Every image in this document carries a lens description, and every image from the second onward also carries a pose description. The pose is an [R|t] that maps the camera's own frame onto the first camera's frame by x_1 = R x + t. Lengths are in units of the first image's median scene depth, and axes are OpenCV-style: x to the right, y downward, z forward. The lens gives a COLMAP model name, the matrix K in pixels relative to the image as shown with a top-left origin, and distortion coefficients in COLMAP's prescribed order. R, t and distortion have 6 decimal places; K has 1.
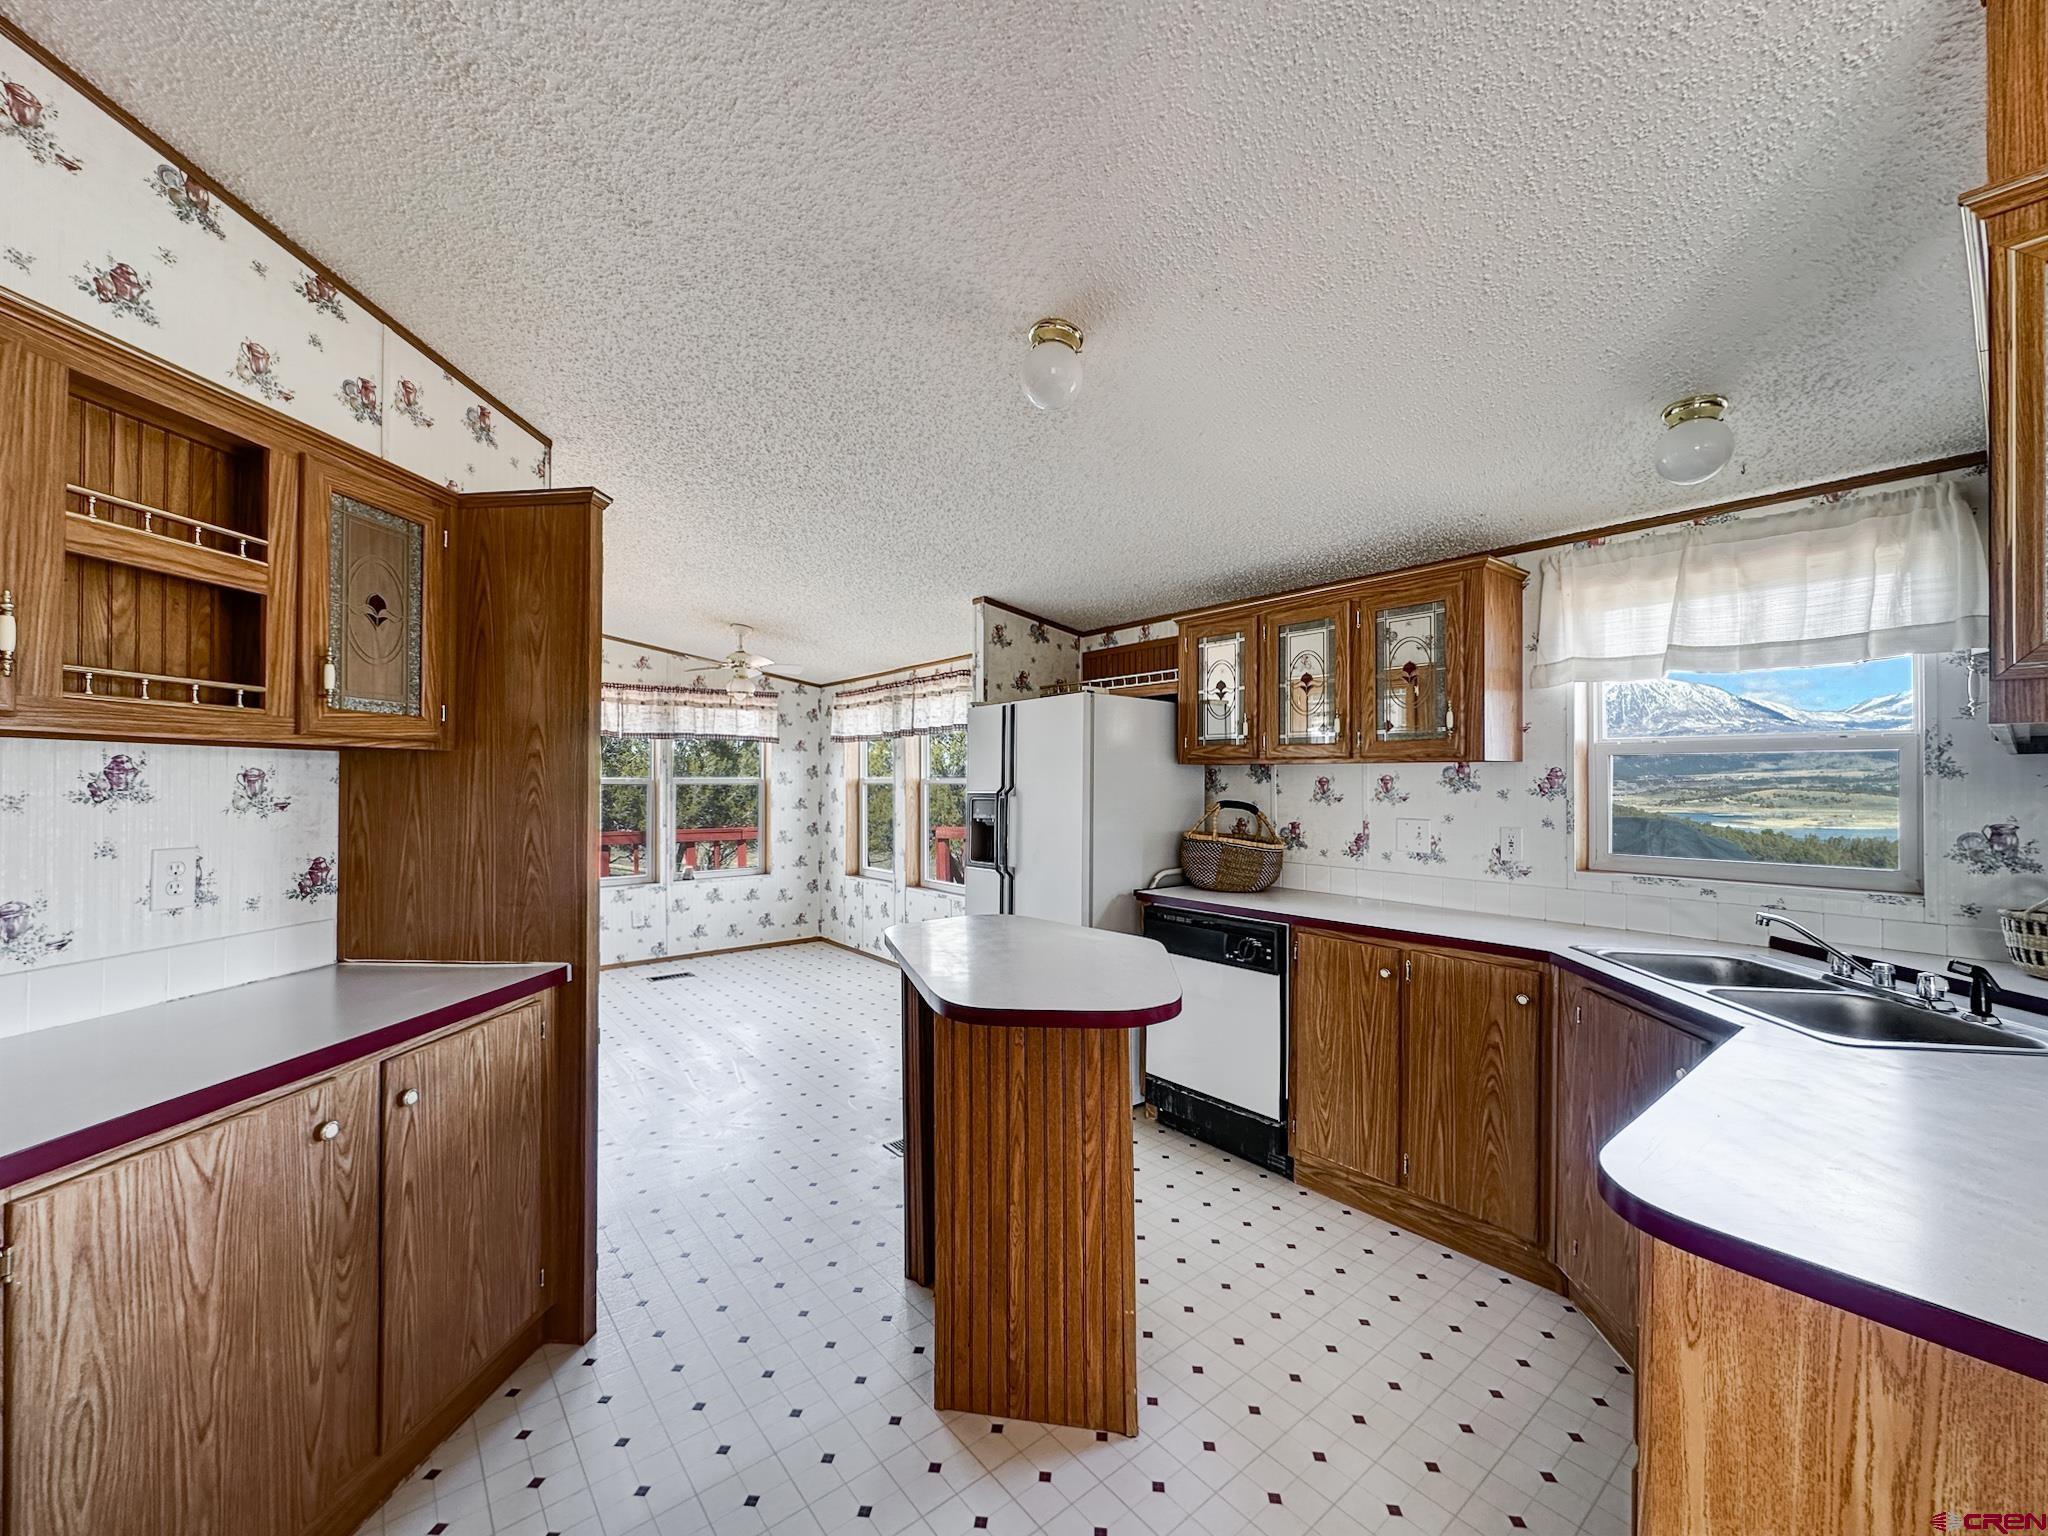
lens RADIAL K [[811.9, 0, 1024.0], [0, 811.9, 768.0], [0, 0, 1]] dist [0.000565, 0.000258]
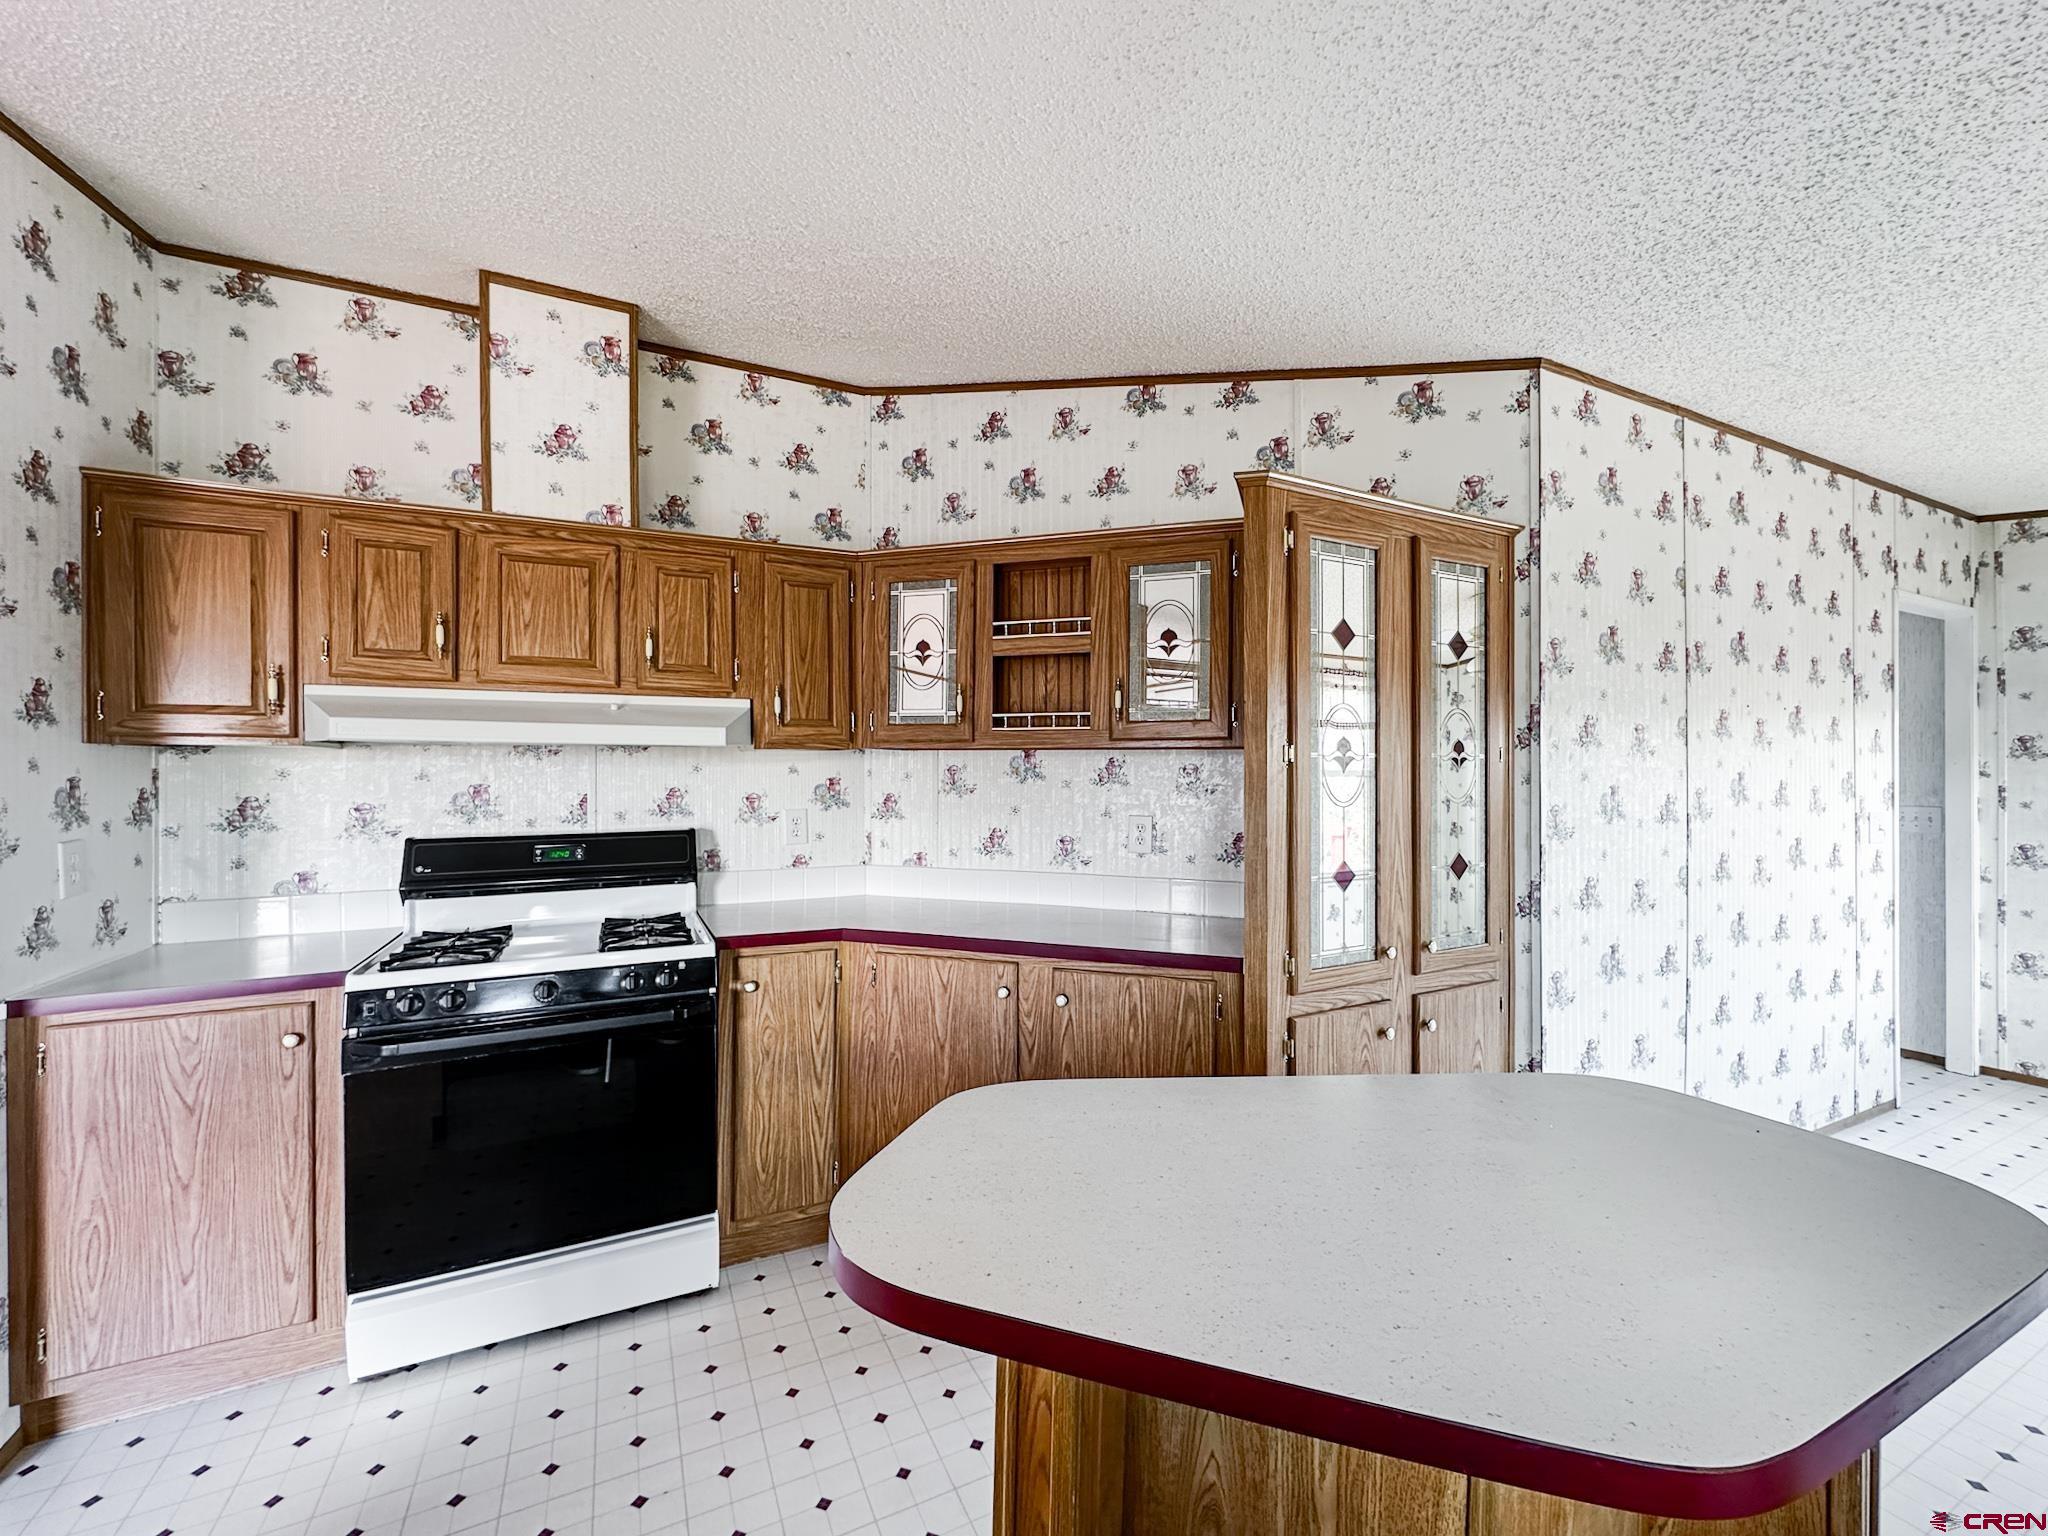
lens RADIAL K [[824.9, 0, 1024.0], [0, 824.9, 768.0], [0, 0, 1]] dist [0.000210, -0.000072]
pose [[-0.221943, -0.001665, -0.975058, 0.357678], [0.012448, 0.999912, -0.004541, 0.006911], [0.974980, -0.013146, -0.221903, 0.705636]]
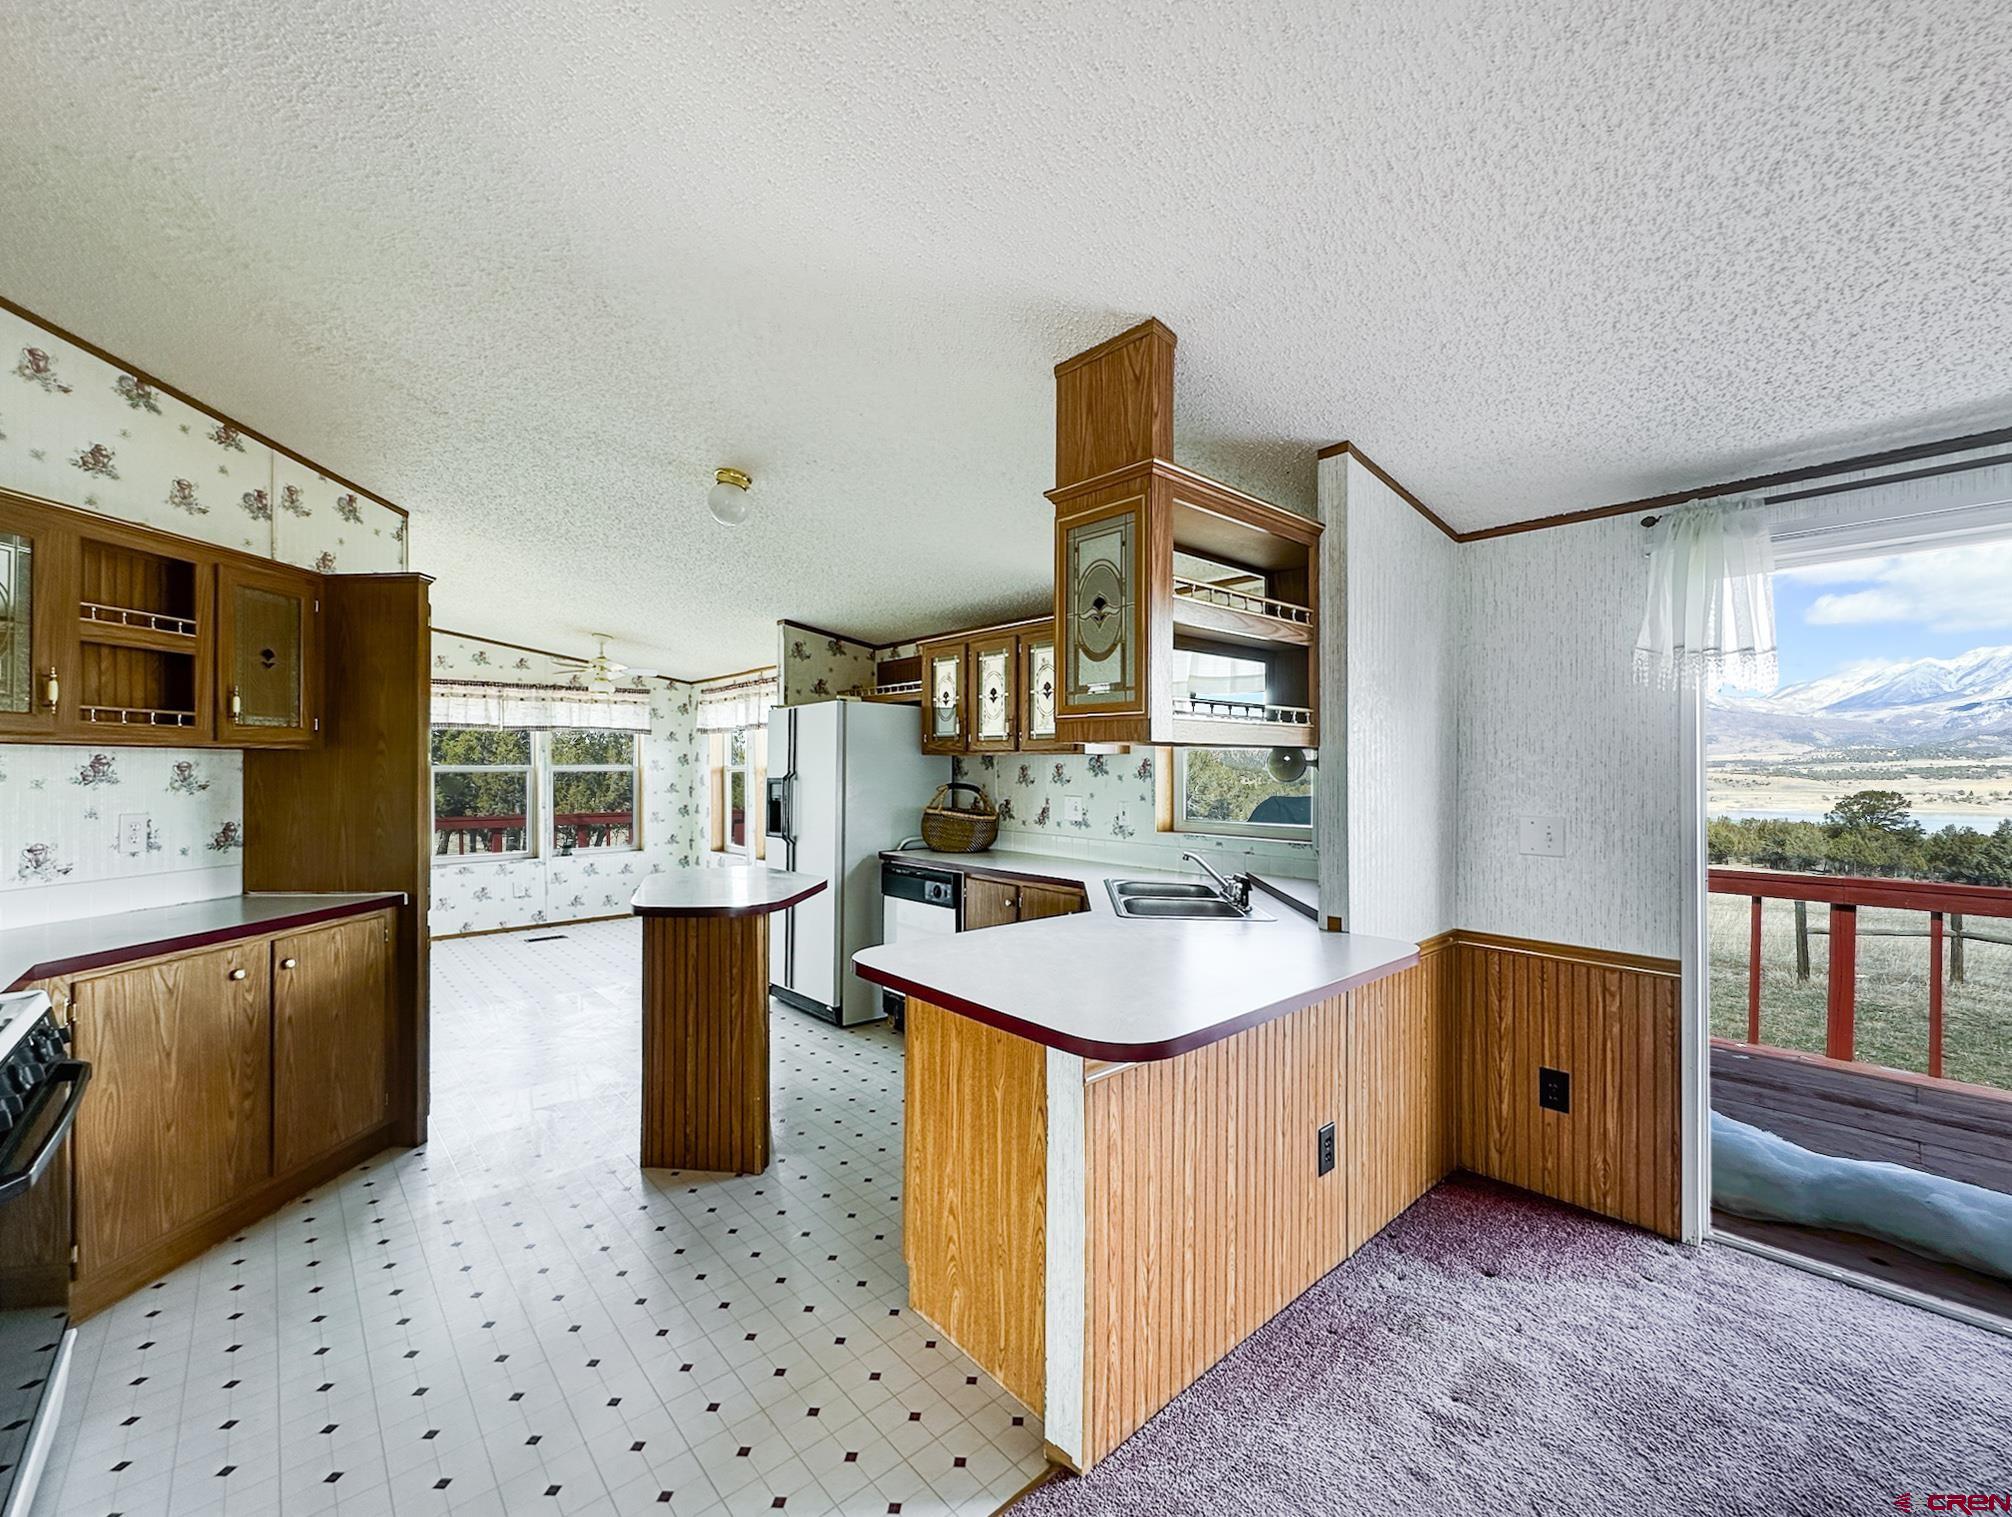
lens RADIAL K [[826.8, 0, 1008.2], [0, 826.8, 760.1], [0, 0, 1]] dist [0.002234, 0.000050]
pose [[0.998966, -0.001503, 0.045435, 0.347296], [0.001112, 0.999962, 0.008640, -0.010070], [-0.045446, -0.008580, 0.998930, -0.412478]]
